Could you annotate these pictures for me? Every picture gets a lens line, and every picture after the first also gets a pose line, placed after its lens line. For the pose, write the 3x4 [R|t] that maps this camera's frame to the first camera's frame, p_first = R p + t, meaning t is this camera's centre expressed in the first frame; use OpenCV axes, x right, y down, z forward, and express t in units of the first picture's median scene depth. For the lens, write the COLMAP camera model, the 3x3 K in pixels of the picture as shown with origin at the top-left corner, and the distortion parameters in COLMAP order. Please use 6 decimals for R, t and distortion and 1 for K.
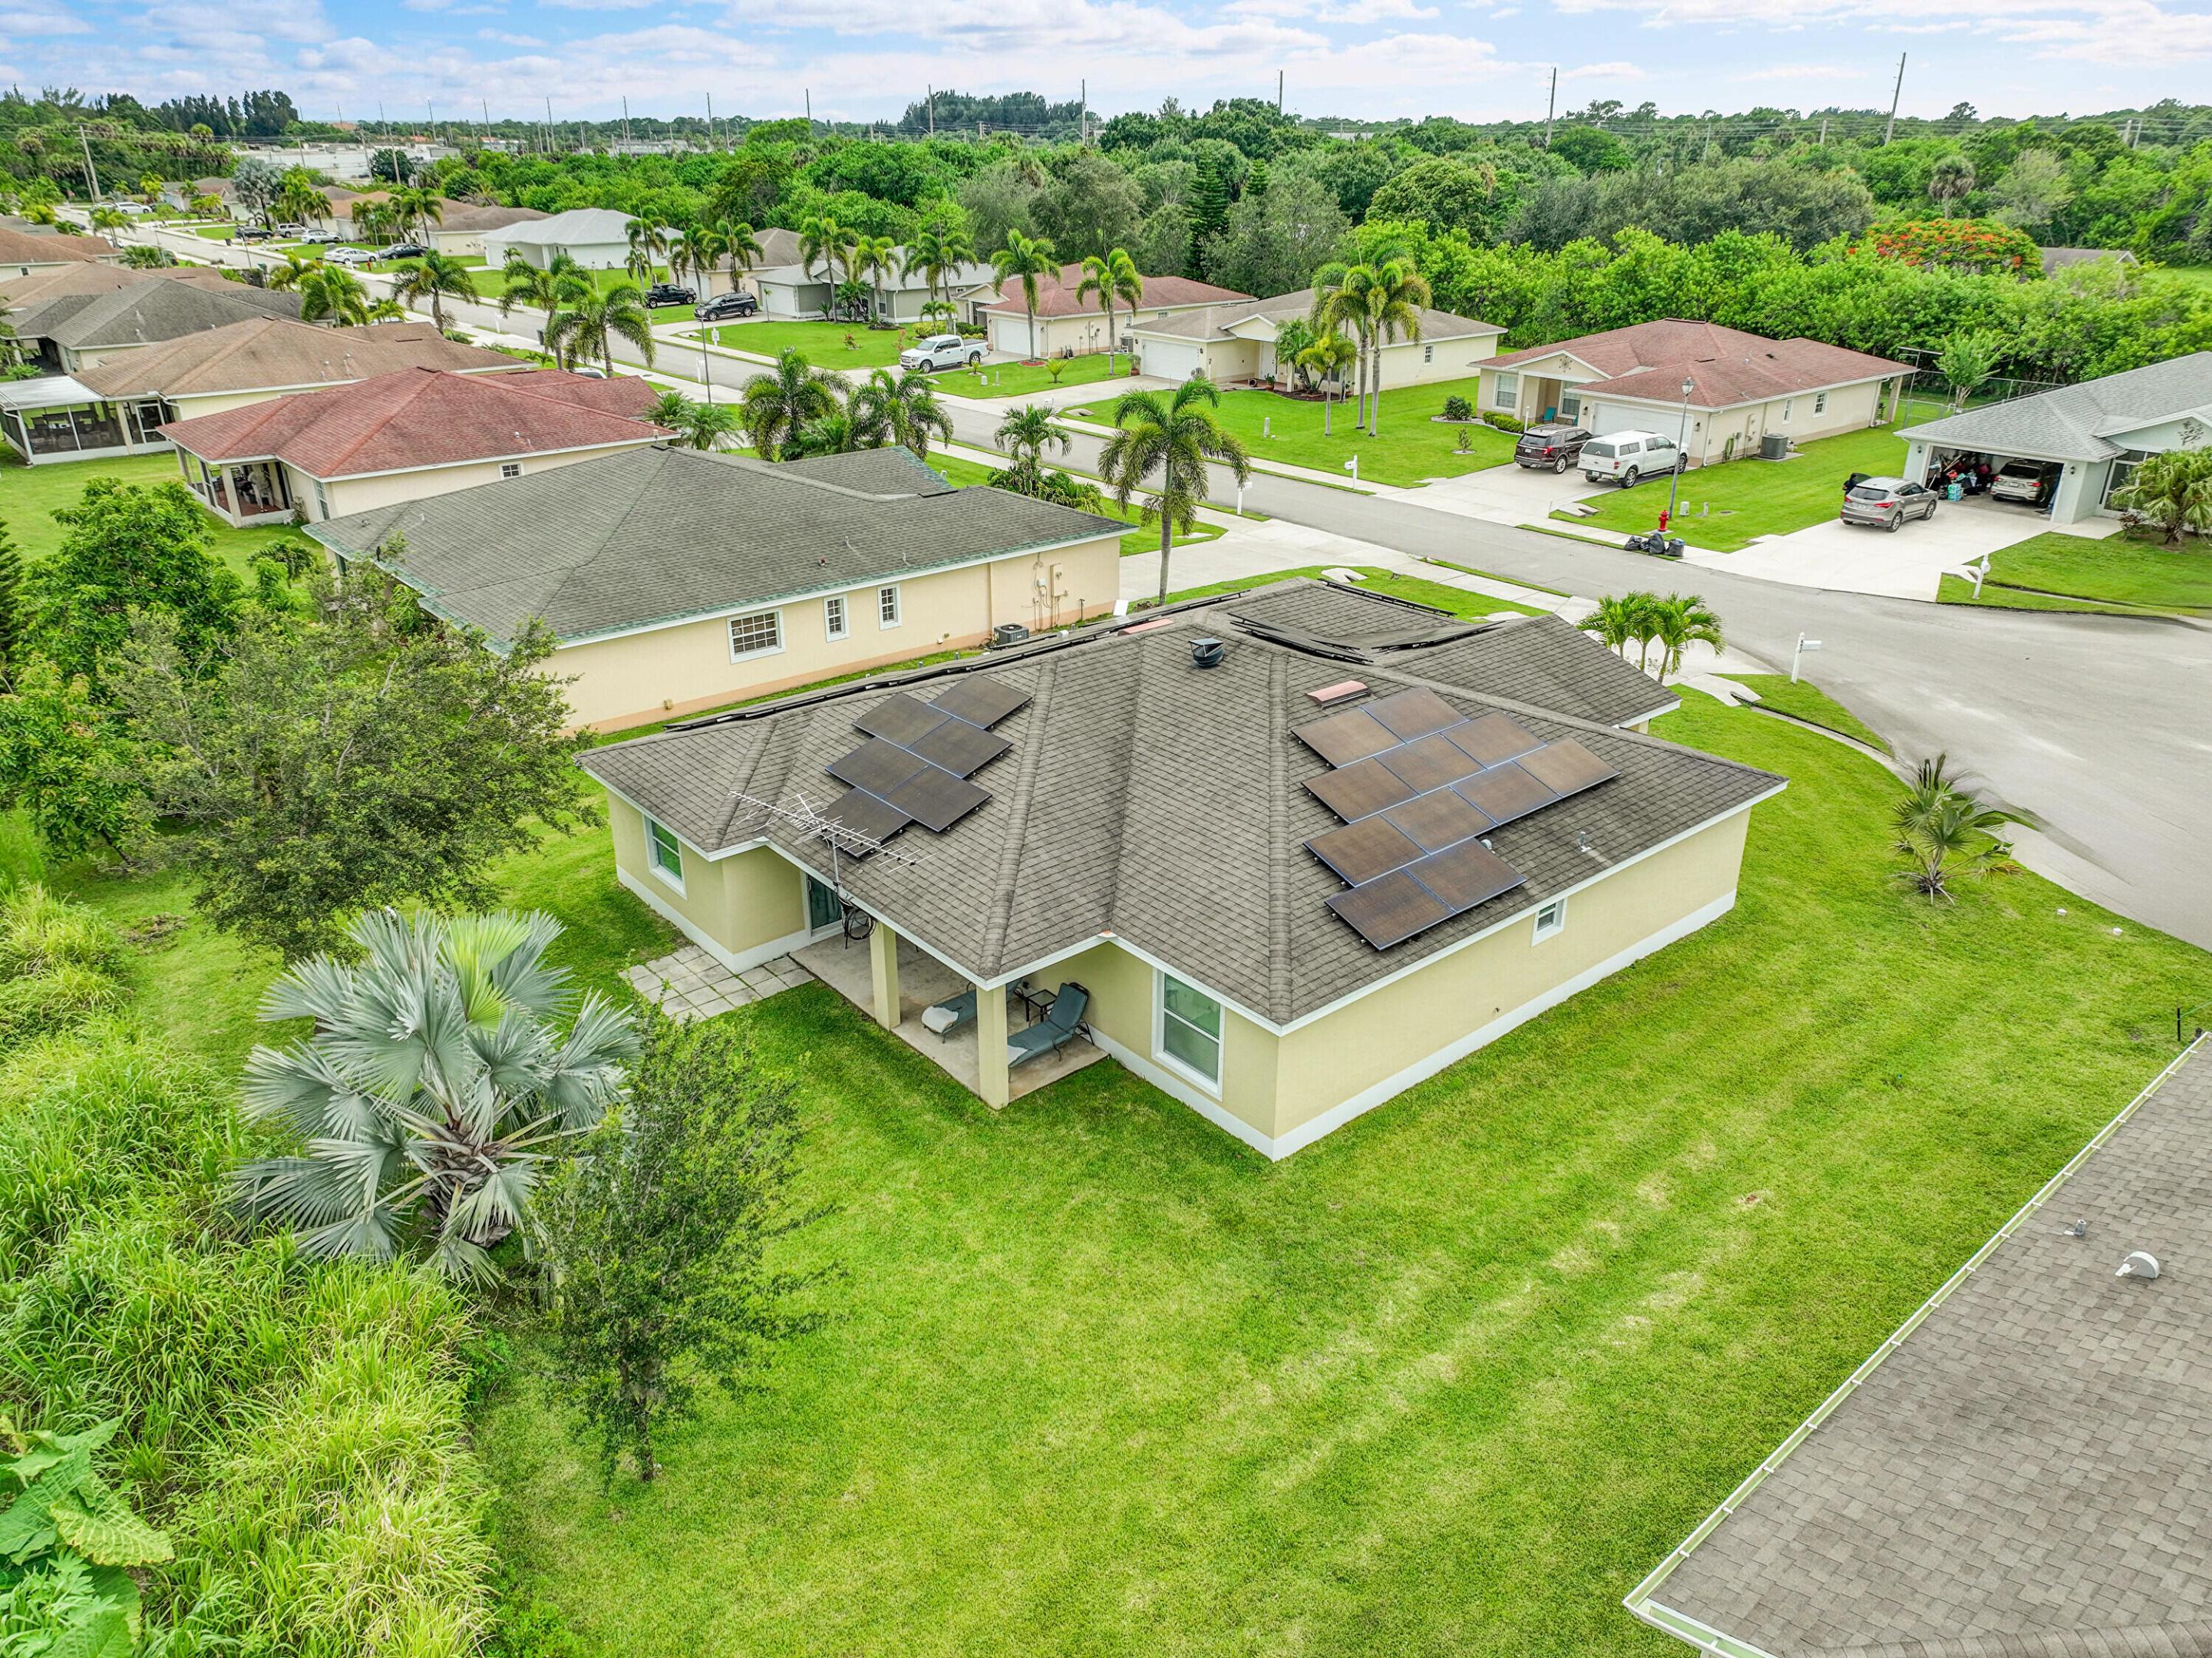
lens RADIAL K [[1551.1, 0, 1105.3], [0, 1551.1, 836.8], [0, 0, 1]] dist [-0.001479, 0.015927]
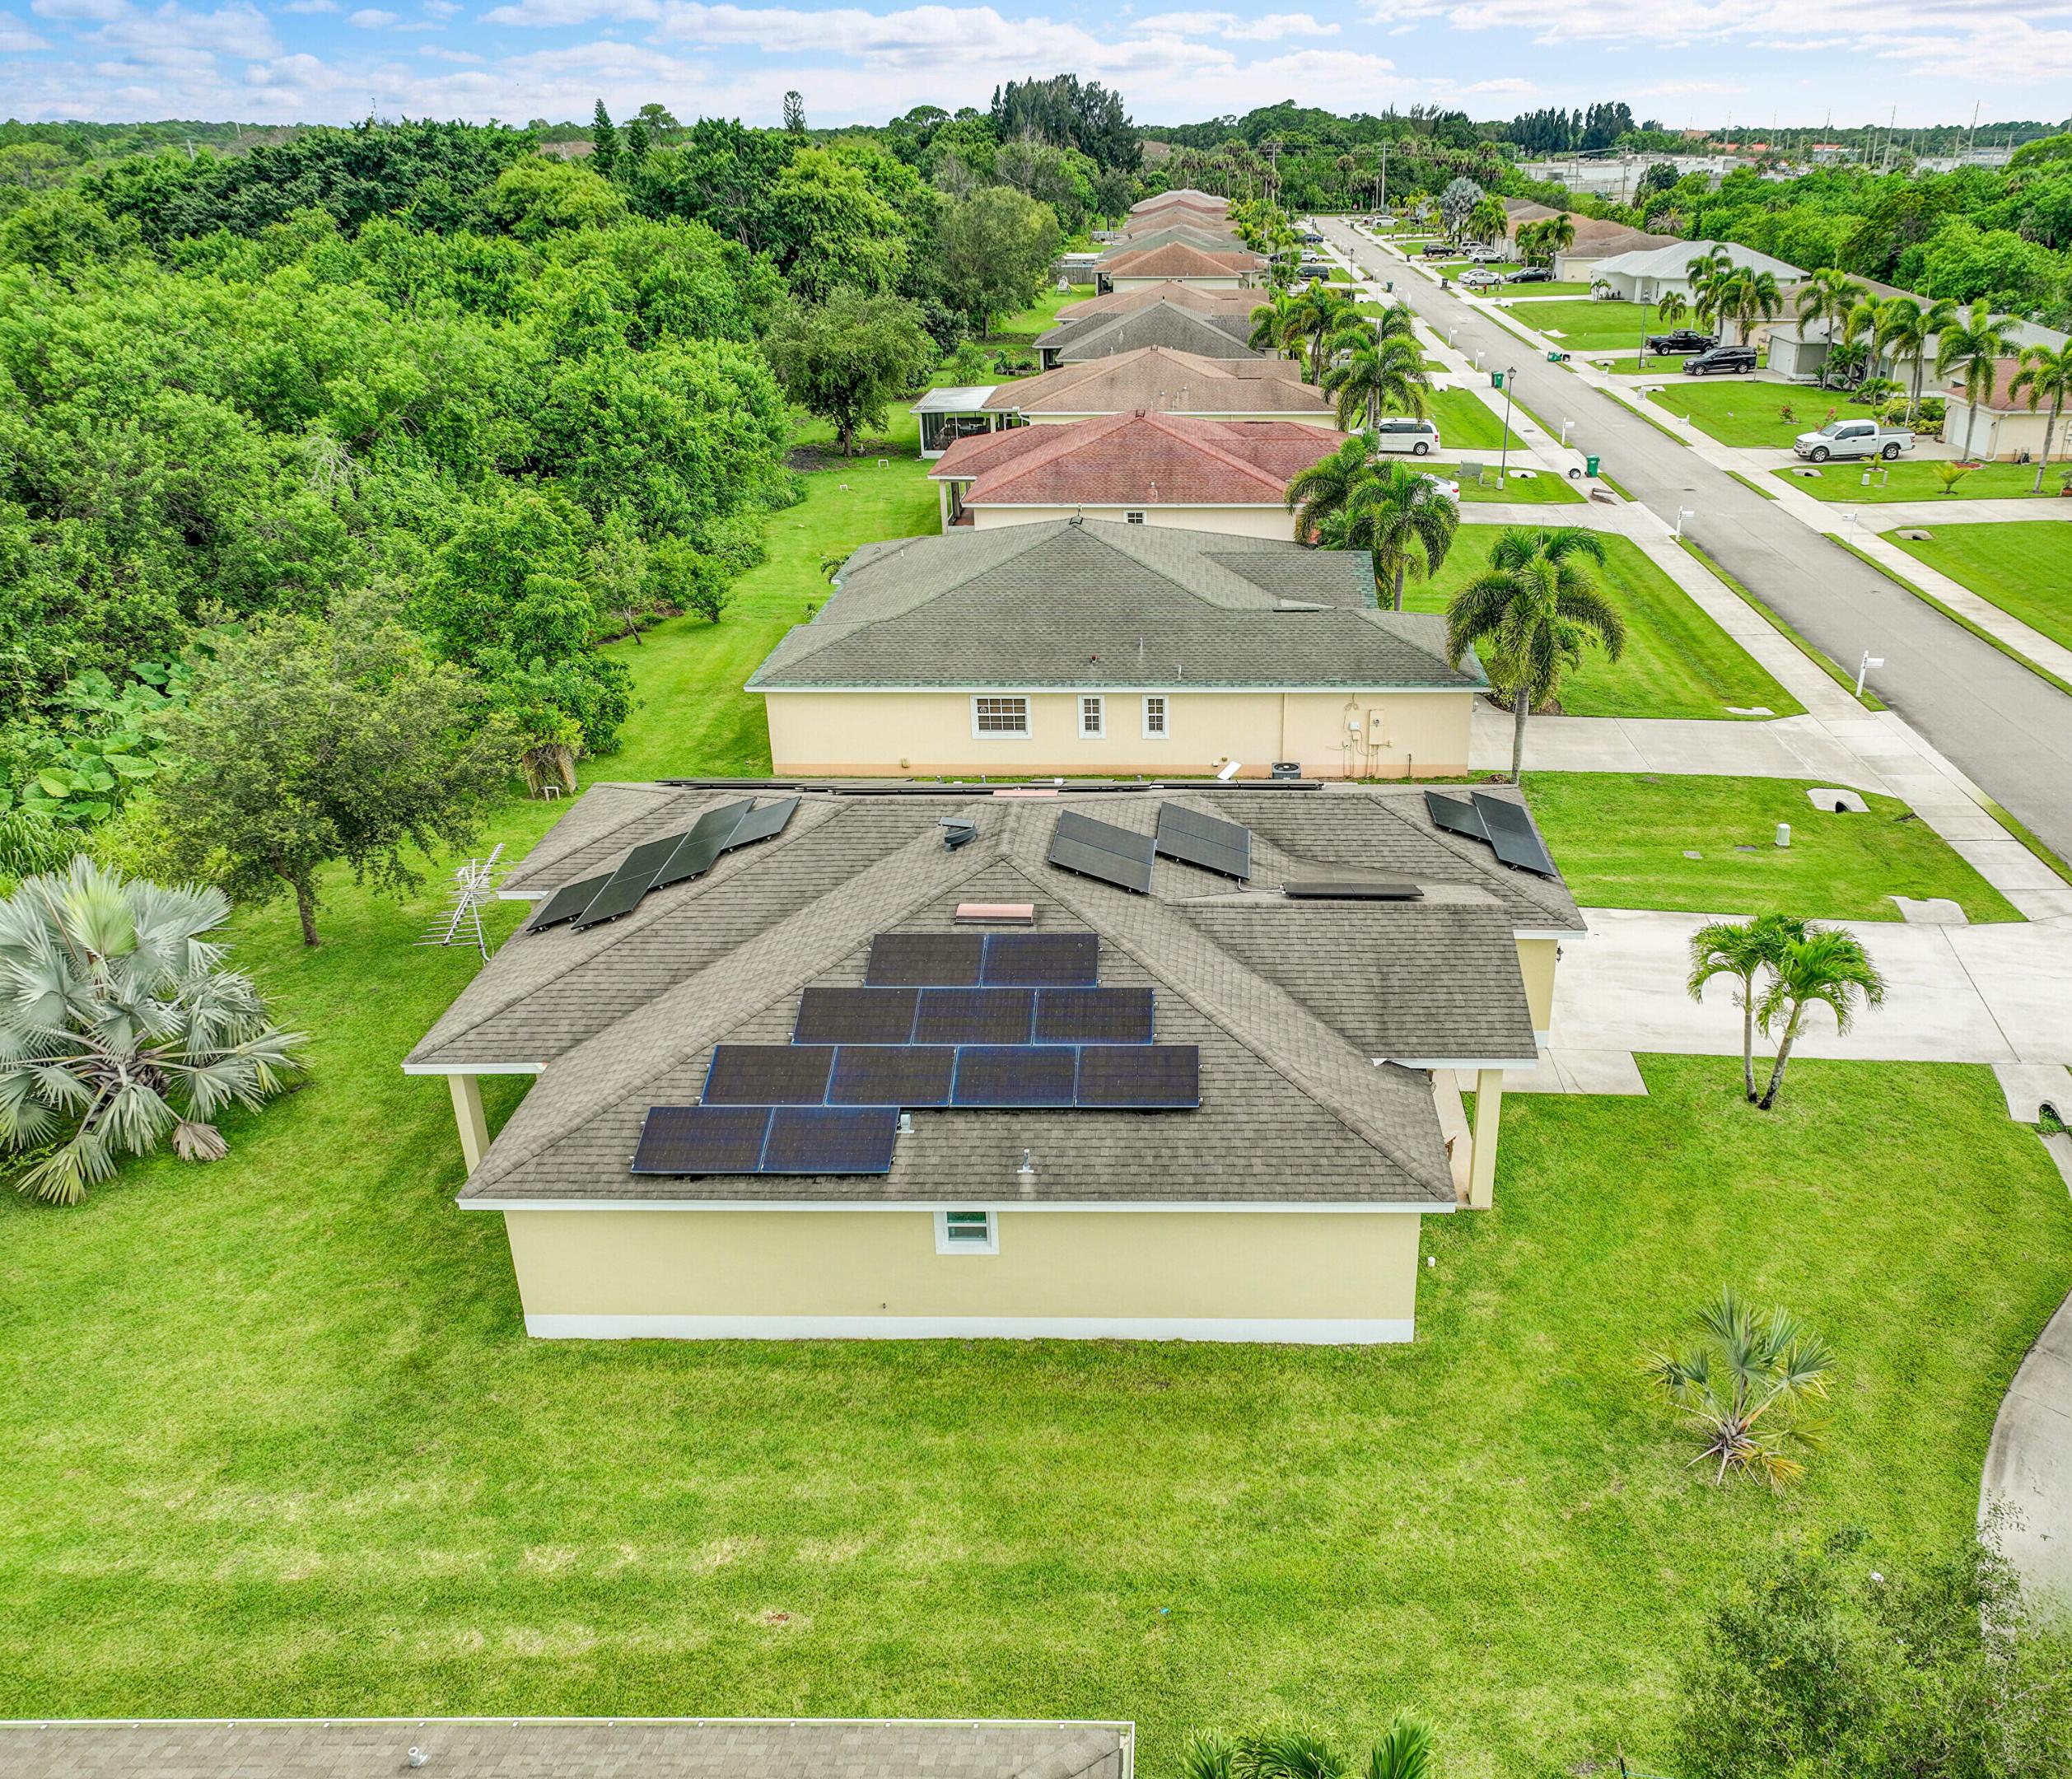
lens RADIAL K [[1670.3, 0, 1183.9], [0, 1670.3, 892.7], [0, 0, 1]] dist [-0.010284, 0.027753]
pose [[0.758249, 0.268747, -0.593997, 0.480809], [-0.268962, 0.958889, 0.090504, -0.132613], [0.593900, 0.091138, 0.799360, 0.182201]]
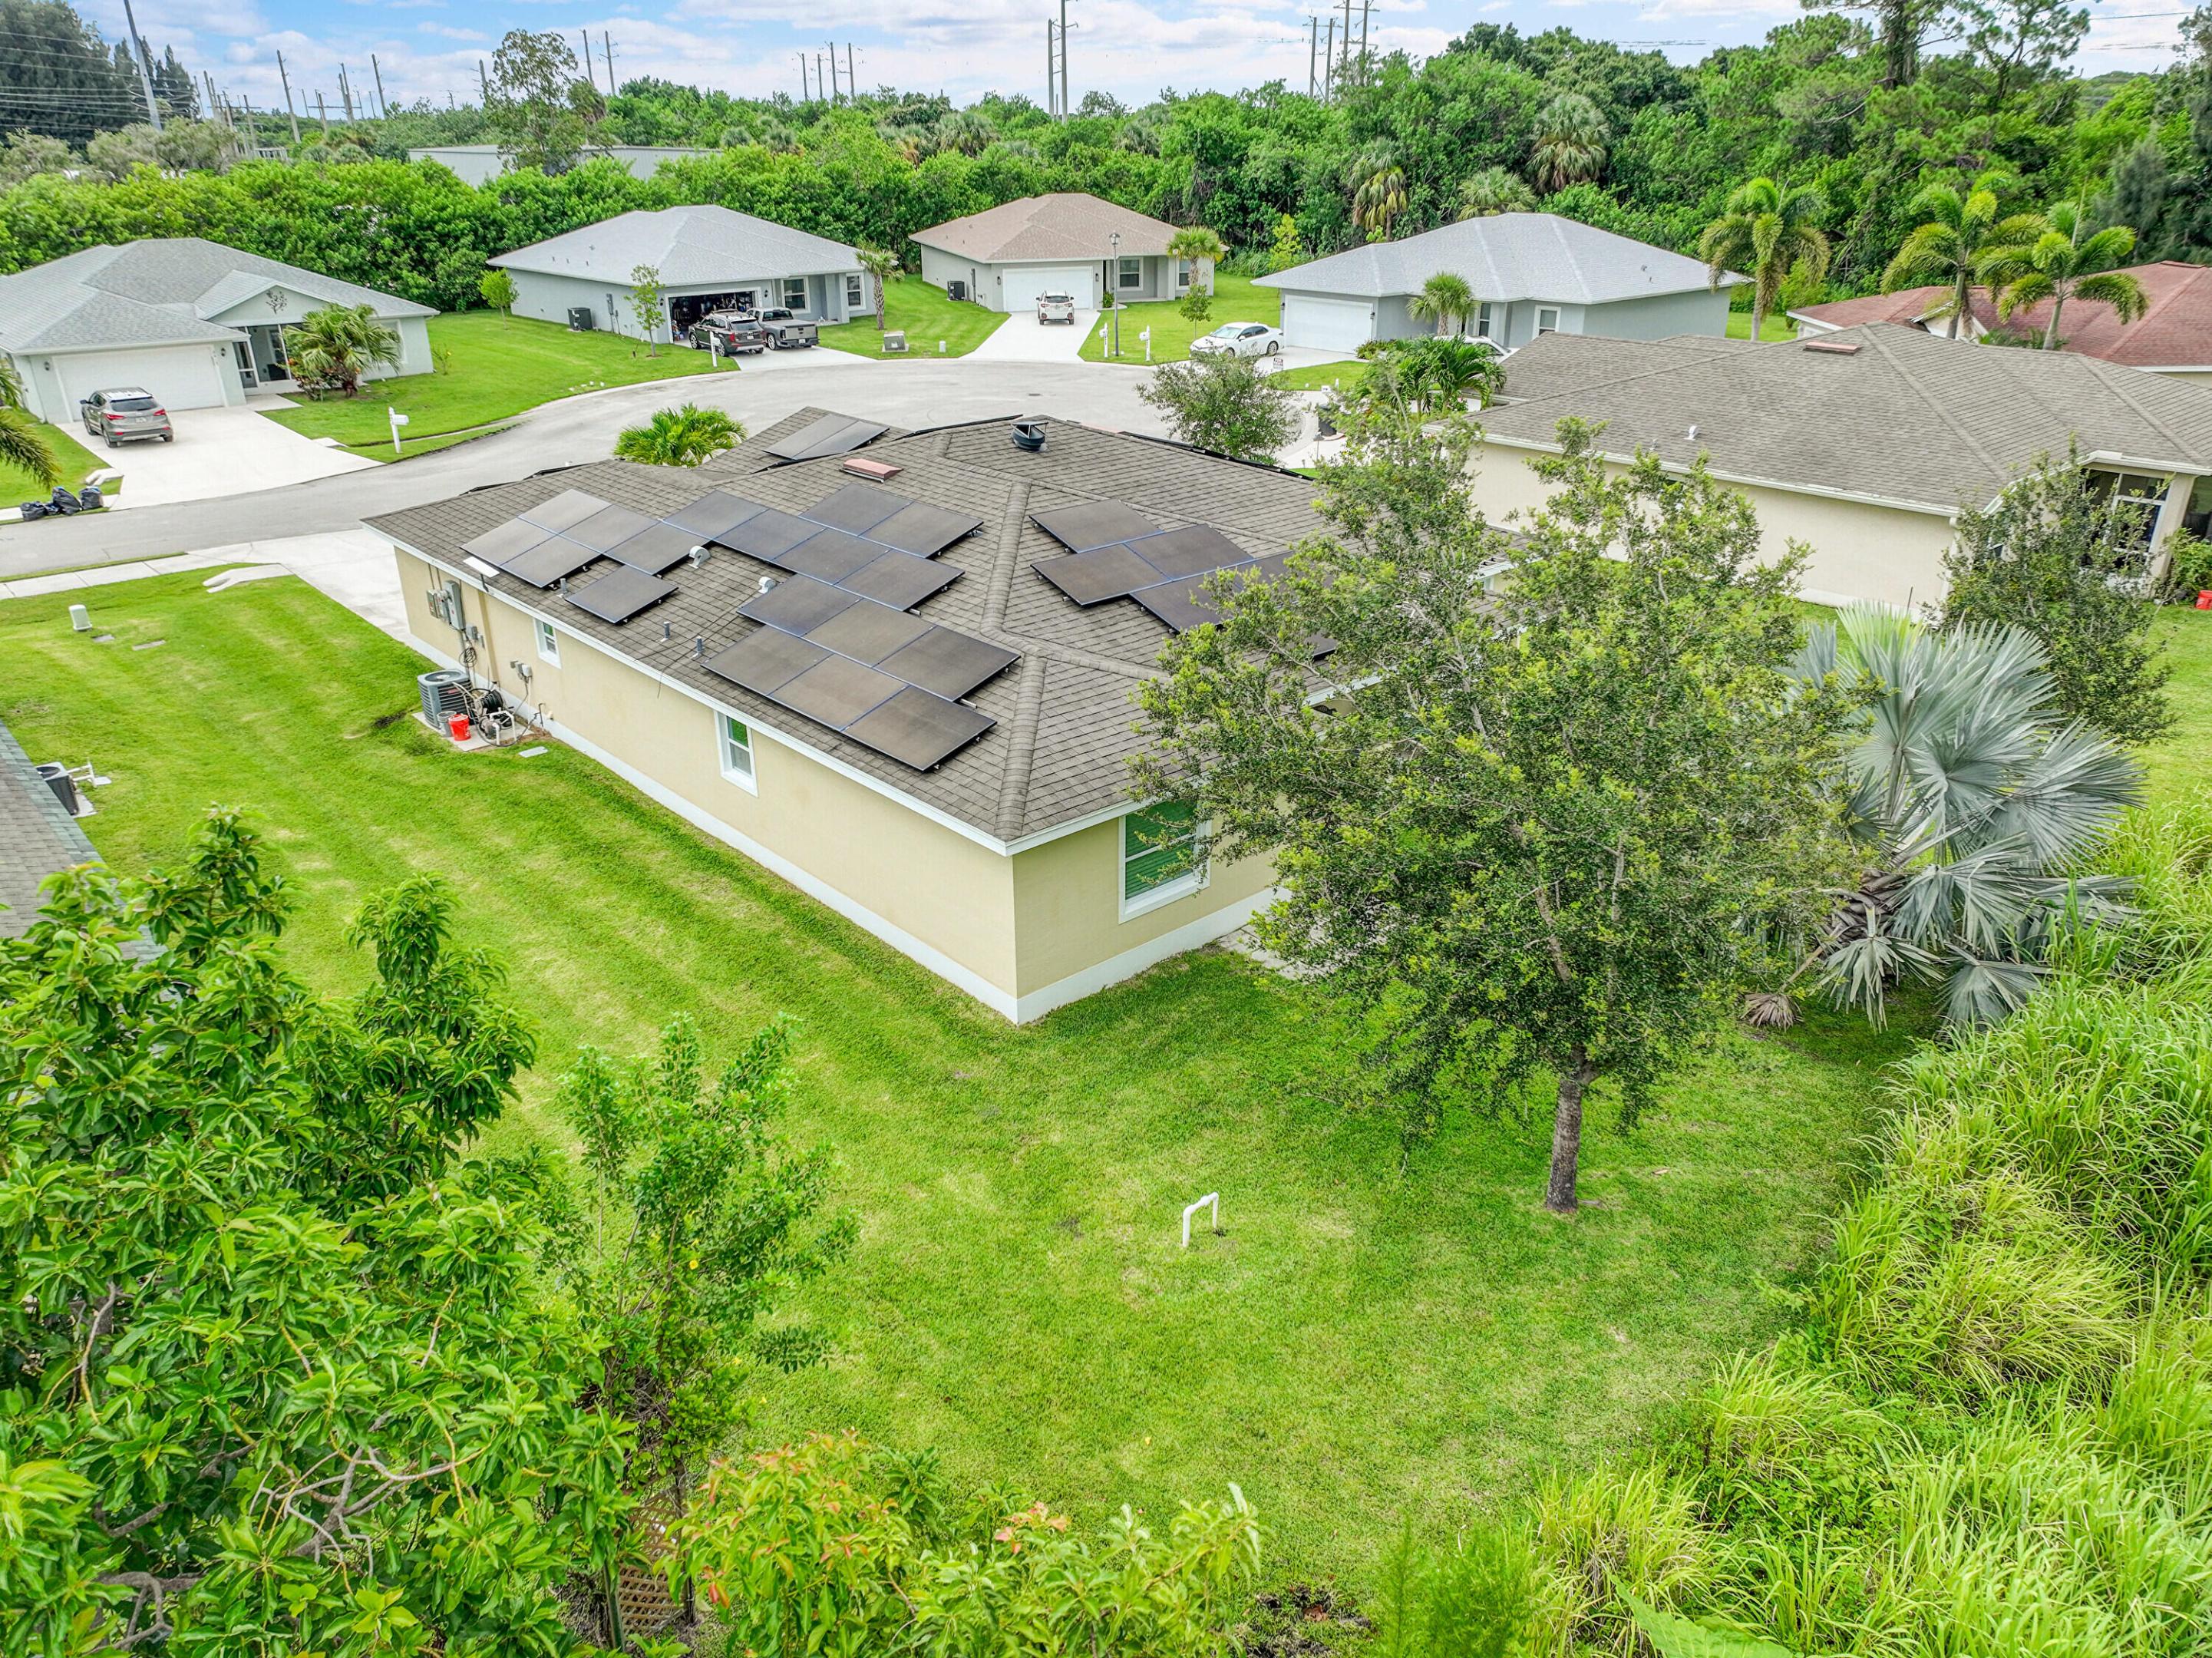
lens RADIAL K [[1551.1, 0, 1113.2], [0, 1551.1, 826.0], [0, 0, 1]] dist [-0.001479, 0.015927]
pose [[-0.033776, -0.413009, 0.910101, -0.555179], [0.420011, 0.820438, 0.387907, -0.167408], [-0.906890, 0.395354, 0.145757, 0.571214]]
